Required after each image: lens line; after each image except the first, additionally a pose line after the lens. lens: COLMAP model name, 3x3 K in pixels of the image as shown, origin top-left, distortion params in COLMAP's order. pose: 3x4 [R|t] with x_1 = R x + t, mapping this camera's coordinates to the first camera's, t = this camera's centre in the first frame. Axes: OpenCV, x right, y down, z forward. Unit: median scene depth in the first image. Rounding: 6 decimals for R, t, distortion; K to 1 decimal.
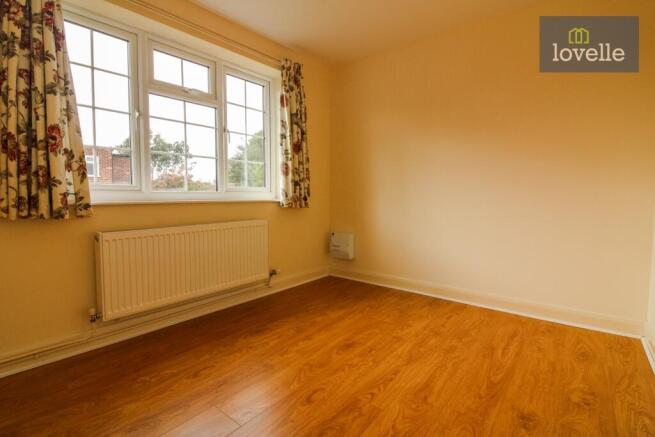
lens RADIAL K [[326.8, 0, 326.1], [0, 326.8, 196.6], [0, 0, 1]] dist [0.026623, -0.000037]
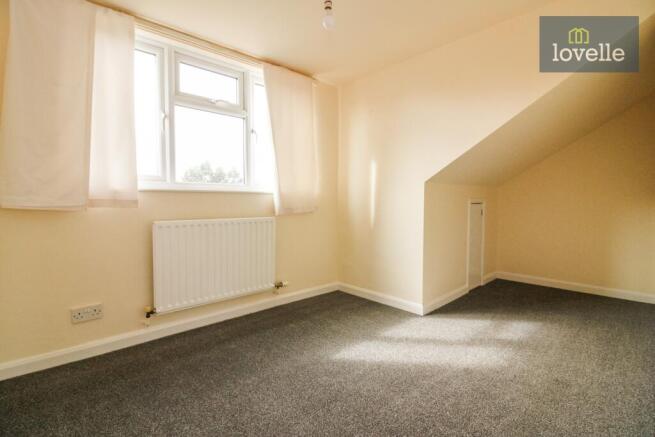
lens RADIAL K [[311.3, 0, 327.5], [0, 311.3, 218.5], [0, 0, 1]] dist [-0.001931, -0.000194]
pose [[0.991448, 0.018110, -0.129243, 0.065890], [-0.013286, 0.999186, 0.038090, -0.000814], [0.129828, -0.036047, 0.990881, 0.077657]]
